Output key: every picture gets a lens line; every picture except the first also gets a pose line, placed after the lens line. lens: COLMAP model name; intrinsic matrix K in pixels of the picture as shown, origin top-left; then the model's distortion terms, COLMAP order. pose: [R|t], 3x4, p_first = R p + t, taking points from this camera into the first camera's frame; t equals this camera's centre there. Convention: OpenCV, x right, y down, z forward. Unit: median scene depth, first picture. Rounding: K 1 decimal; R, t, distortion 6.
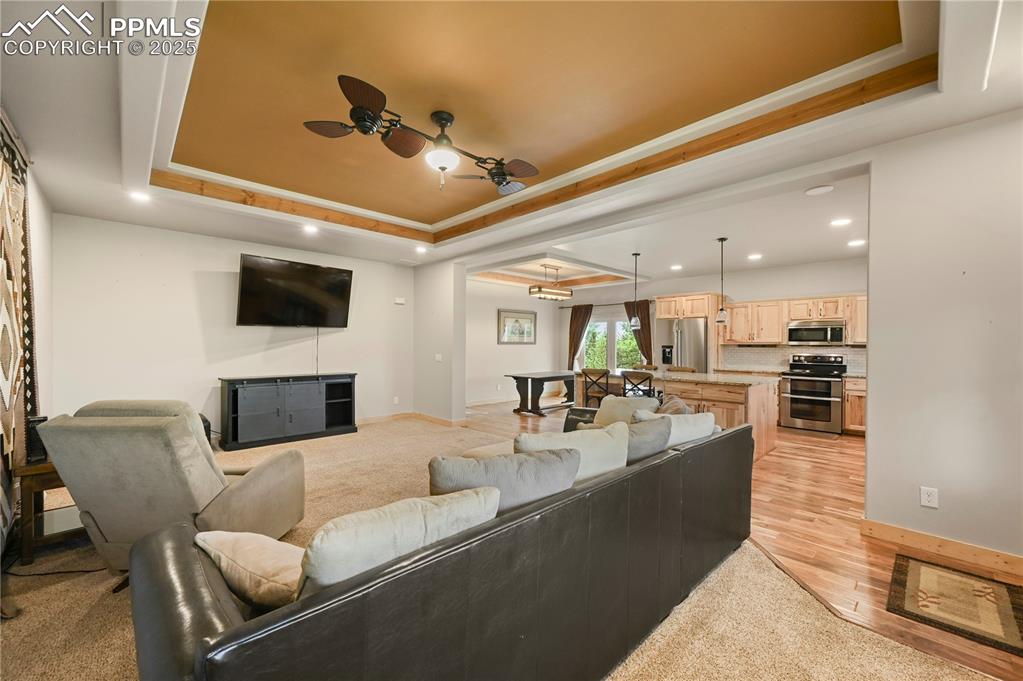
lens RADIAL K [[402.1, 0, 513.9], [0, 402.1, 346.5], [0, 0, 1]] dist [-0.000977, -0.000136]
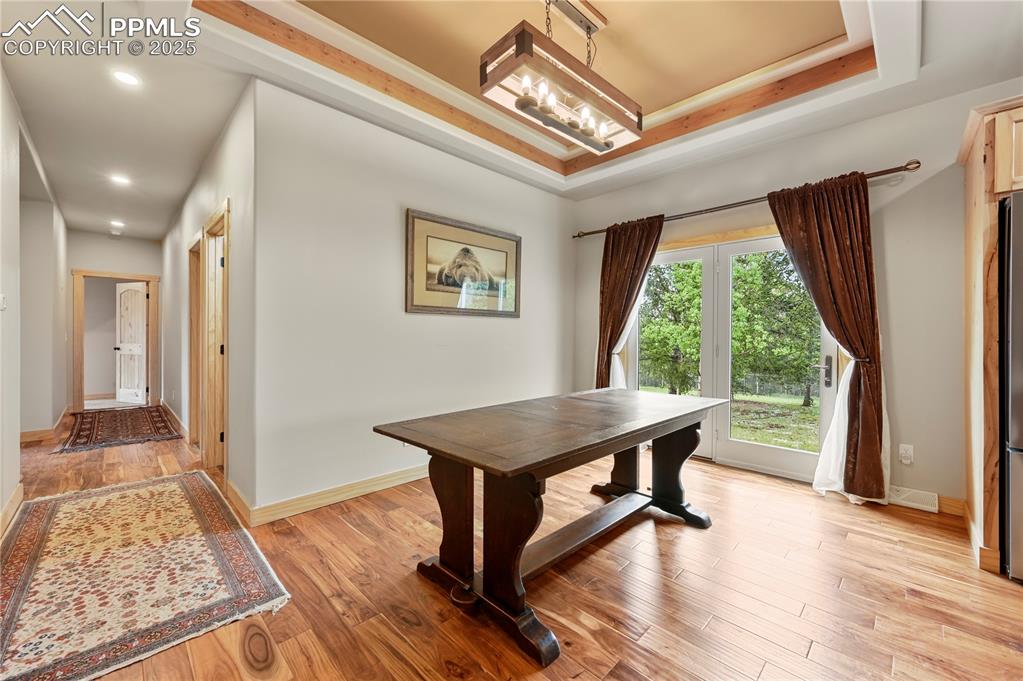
lens RADIAL K [[405.8, 0, 509.4], [0, 405.8, 338.9], [0, 0, 1]] dist [0.001217, 0.000270]
pose [[0.999970, -0.000640, 0.007742, 0.062492], [0.000667, 0.999994, -0.003539, 0.025640], [-0.007740, 0.003544, 0.999964, 0.893462]]
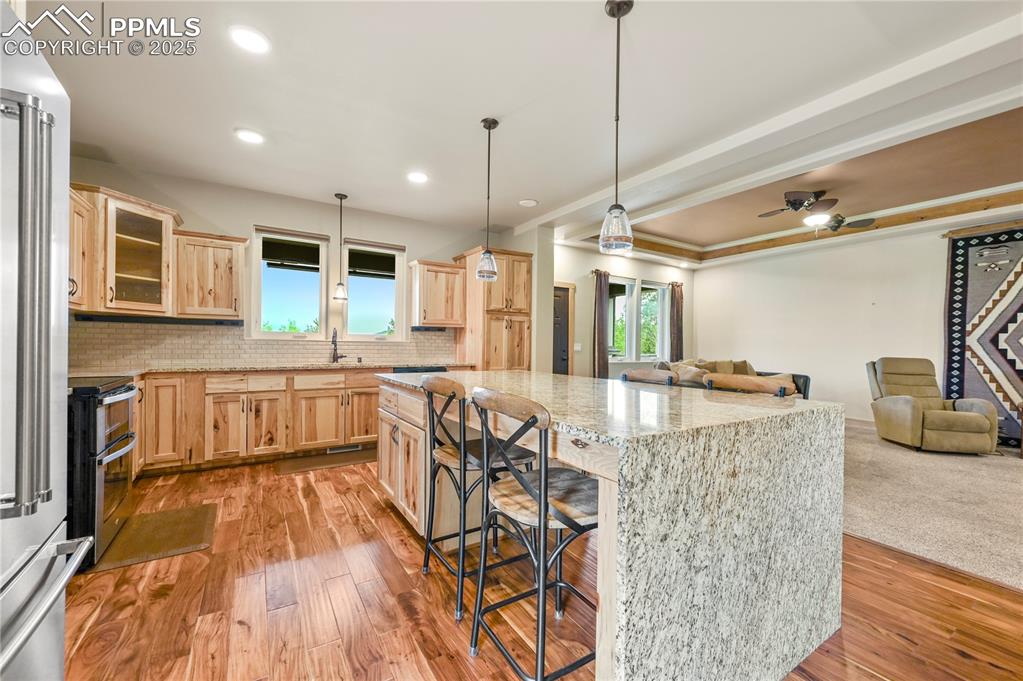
lens RADIAL K [[402.1, 0, 513.9], [0, 402.1, 346.5], [0, 0, 1]] dist [-0.000977, -0.000136]
pose [[-0.979246, -0.019416, 0.201743, 0.290265], [-0.016666, 0.999744, 0.015318, 0.021098], [-0.201989, 0.011638, -0.979319, 1.197100]]
